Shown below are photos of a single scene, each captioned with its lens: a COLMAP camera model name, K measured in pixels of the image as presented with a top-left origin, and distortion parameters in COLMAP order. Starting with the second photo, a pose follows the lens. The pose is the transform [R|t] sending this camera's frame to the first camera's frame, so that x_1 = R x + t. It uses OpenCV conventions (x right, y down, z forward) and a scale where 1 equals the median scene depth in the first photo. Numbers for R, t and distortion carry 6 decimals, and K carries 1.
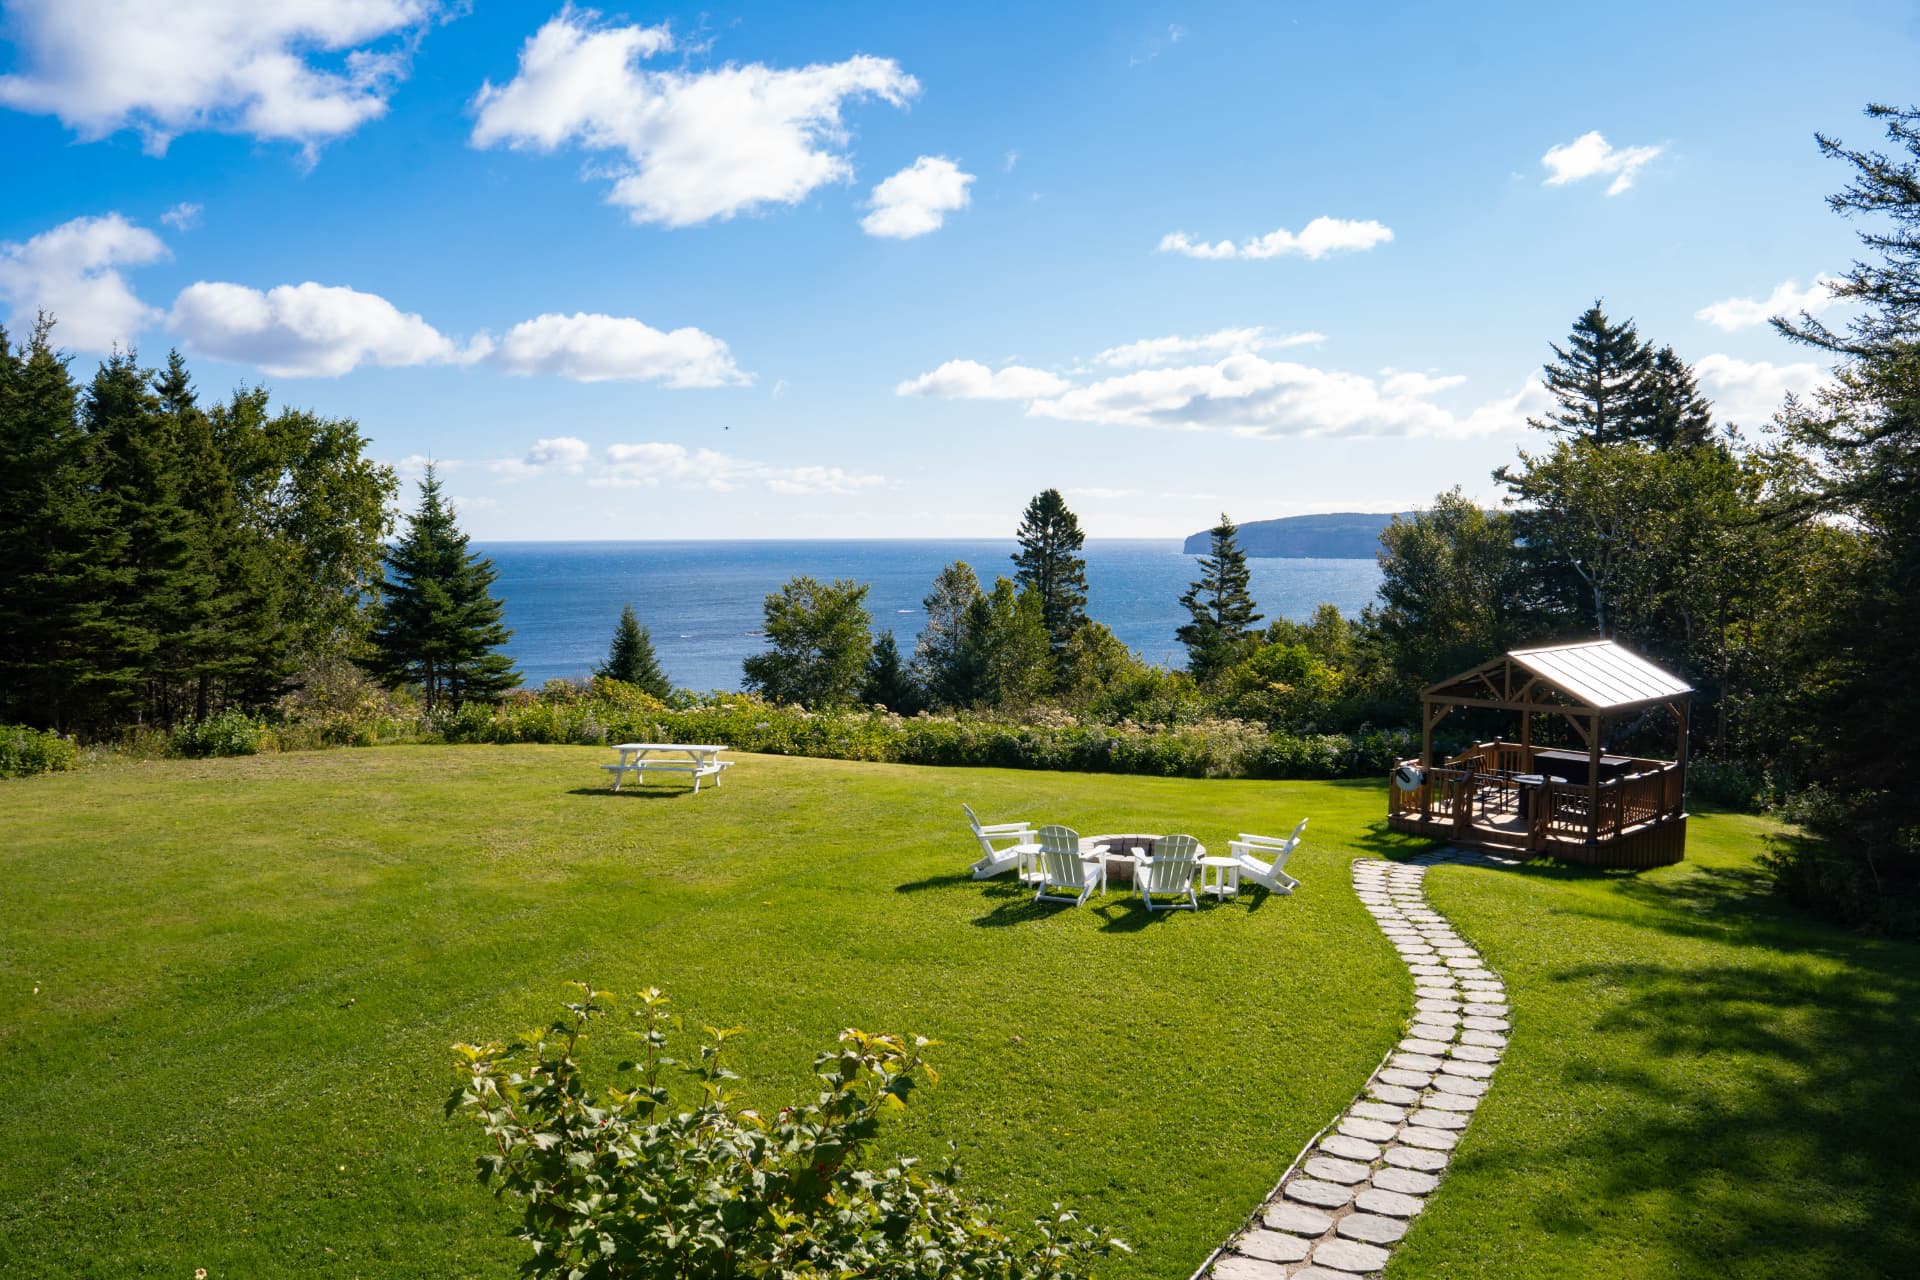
lens RADIAL K [[1540.6, 0, 960.0], [0, 1540.6, 640.0], [0, 0, 1]] dist [-0.184616, 0.121335]
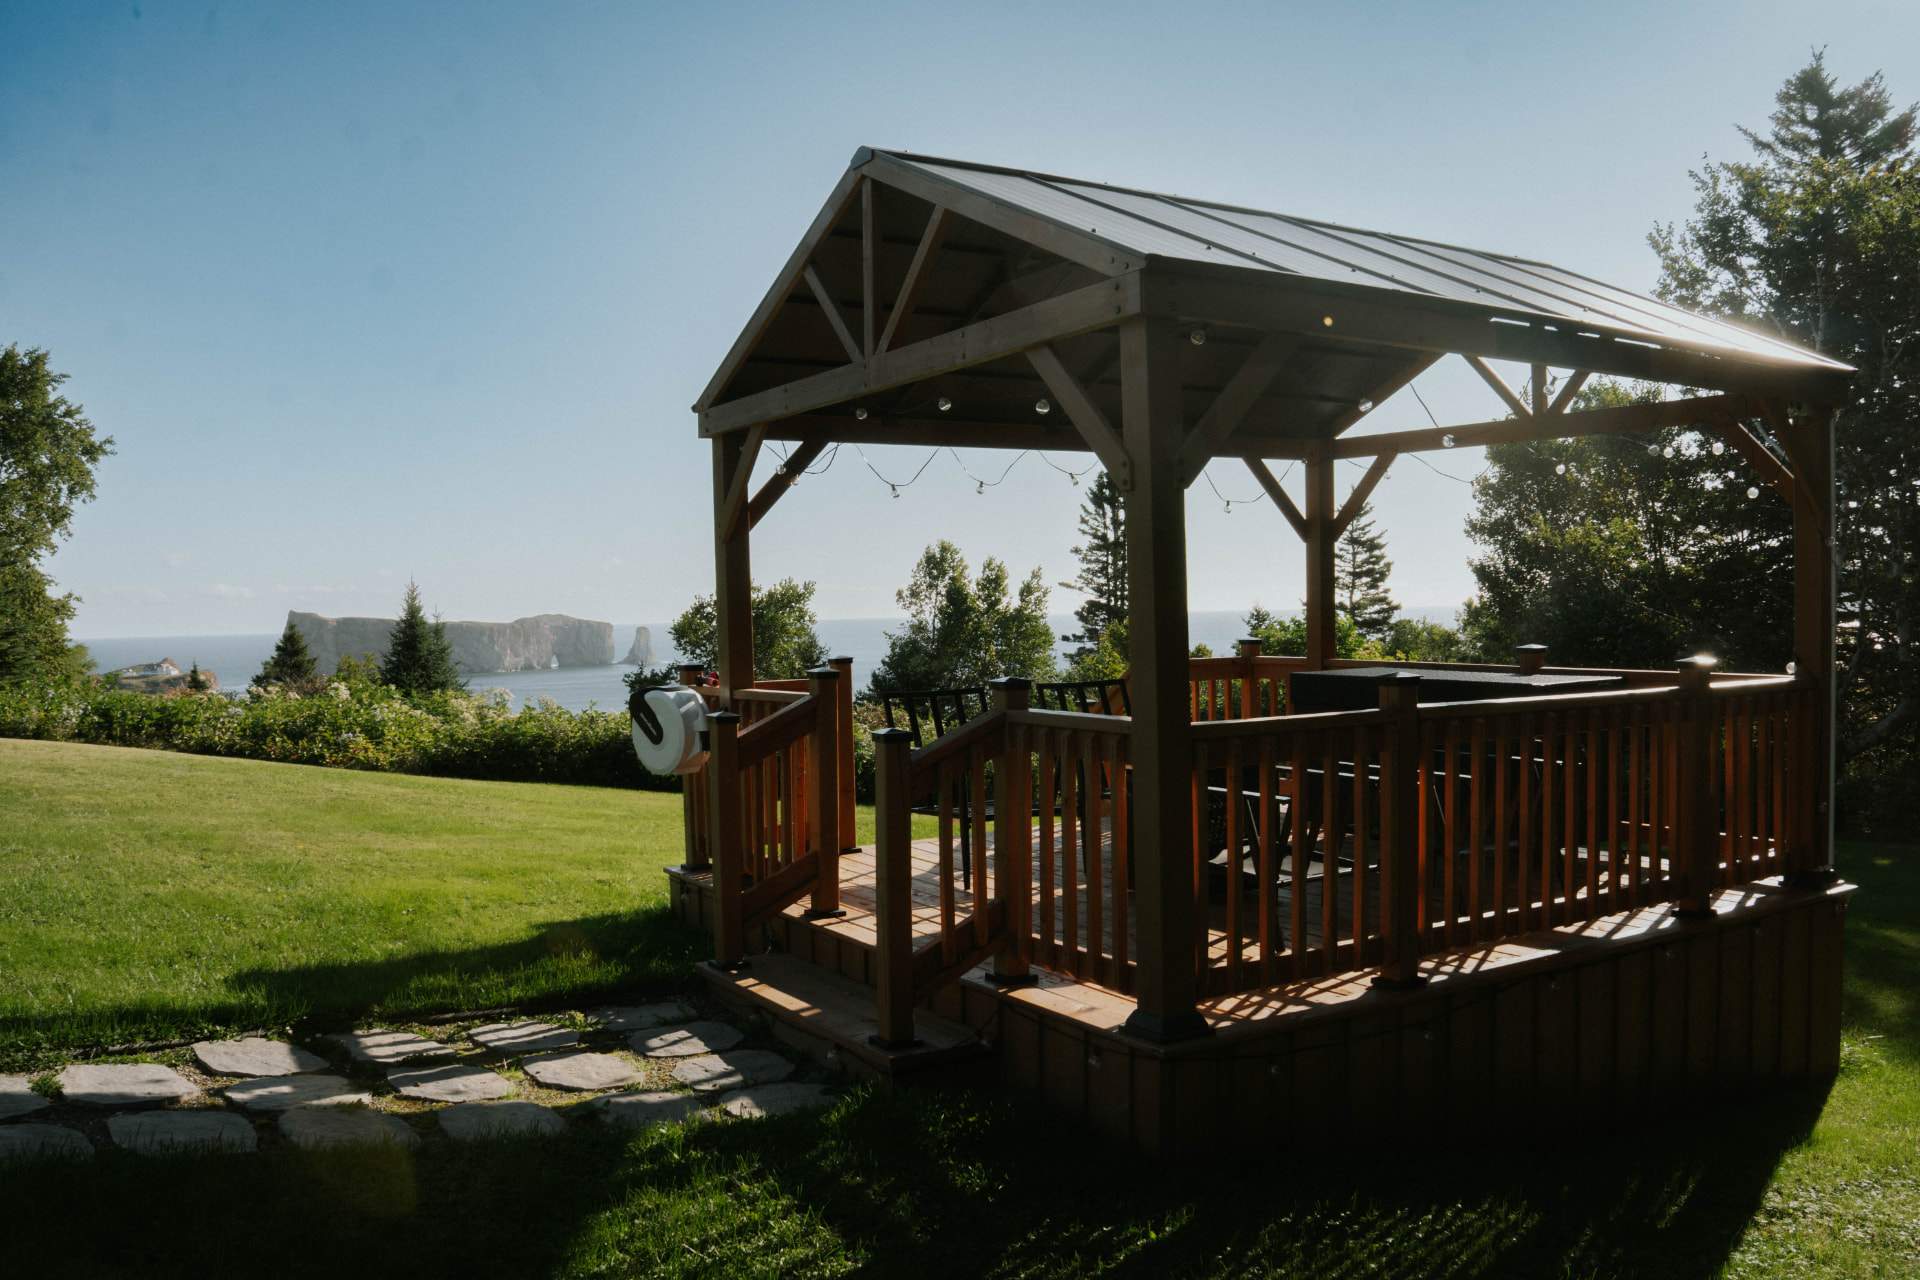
lens RADIAL K [[1540.6, 0, 960.0], [0, 1540.6, 640.0], [0, 0, 1]] dist [-0.184616, 0.121335]
pose [[0.981665, -0.018008, -0.189760, 0.197352], [0.009000, 0.998796, -0.048230, 0.043971], [0.190400, 0.045638, 0.980645, 0.369184]]
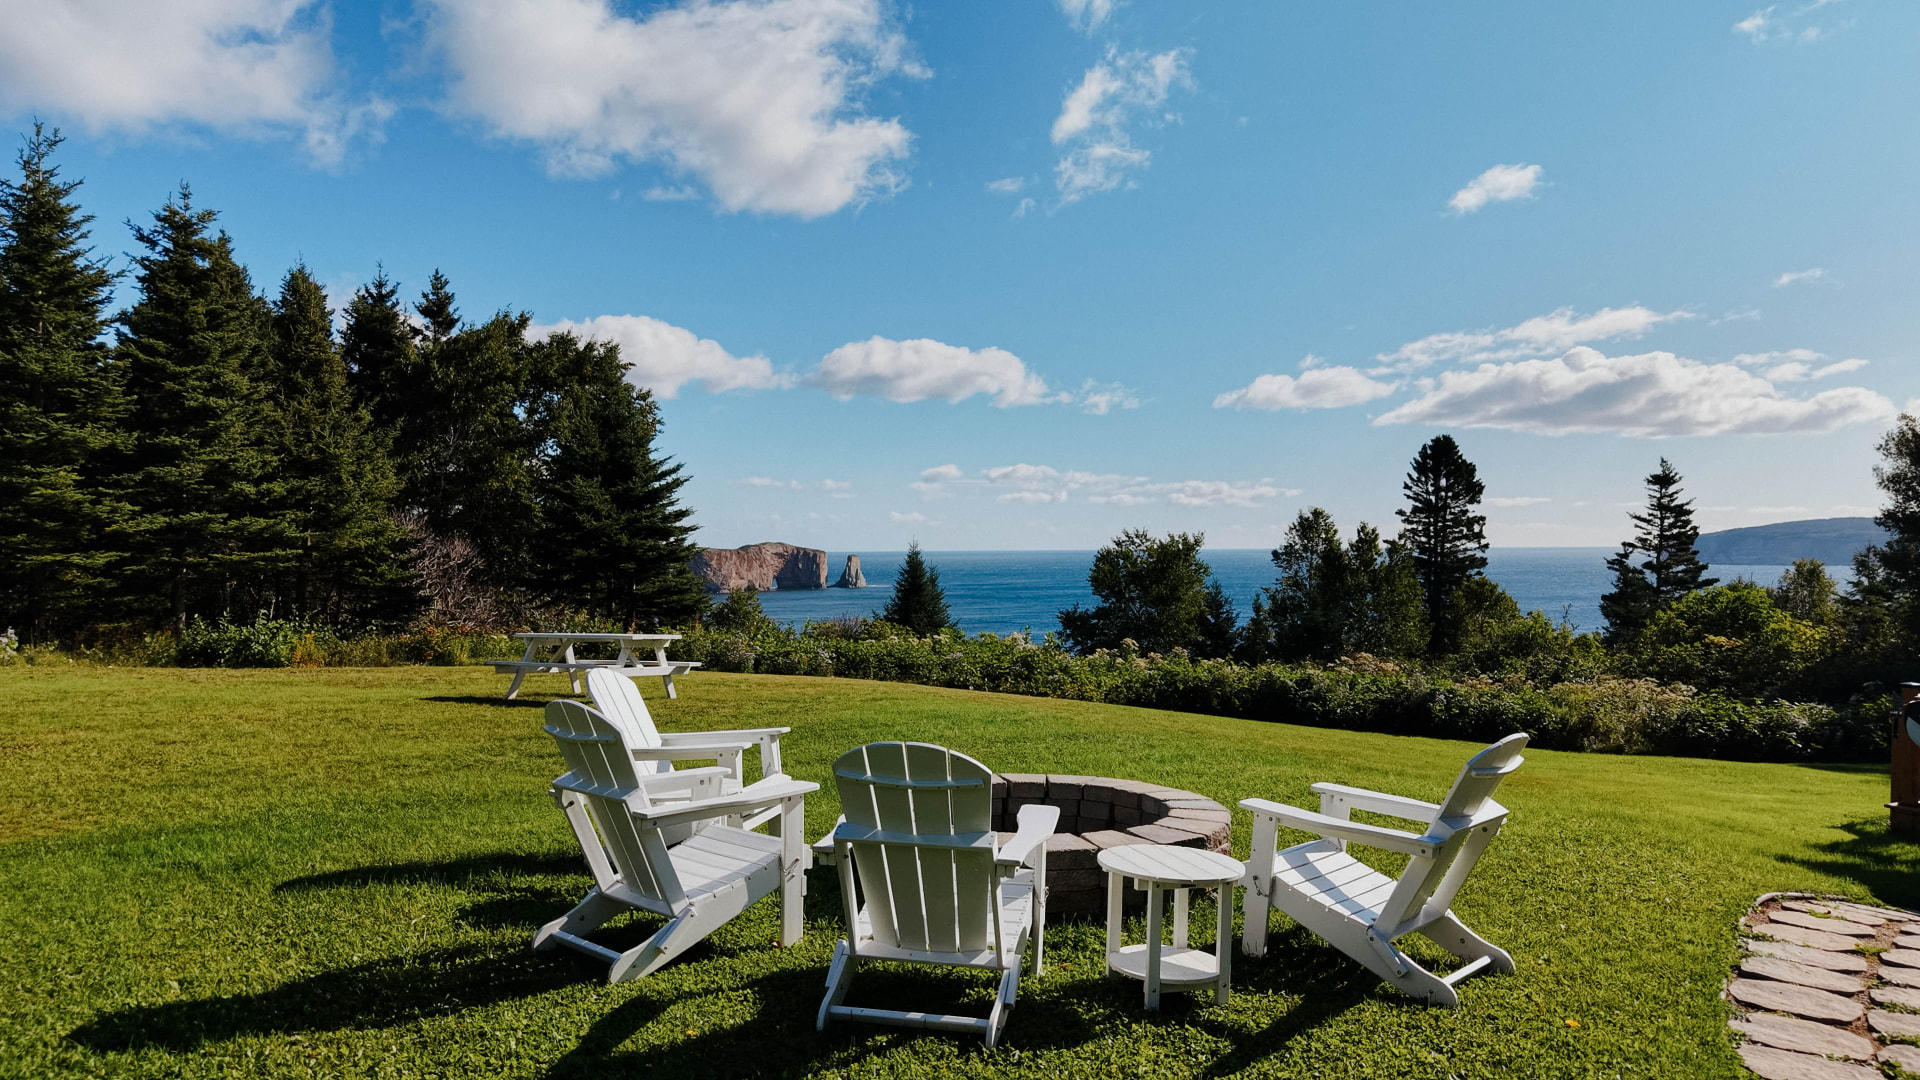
lens RADIAL K [[1403.3, 0, 960.0], [0, 1403.3, 540.0], [0, 0, 1]] dist [0.005300, 0.000216]
pose [[0.950345, -0.004930, -0.311159, 0.072958], [-0.017433, 0.997461, -0.069050, 0.034983], [0.310710, 0.071046, 0.947846, 0.247712]]
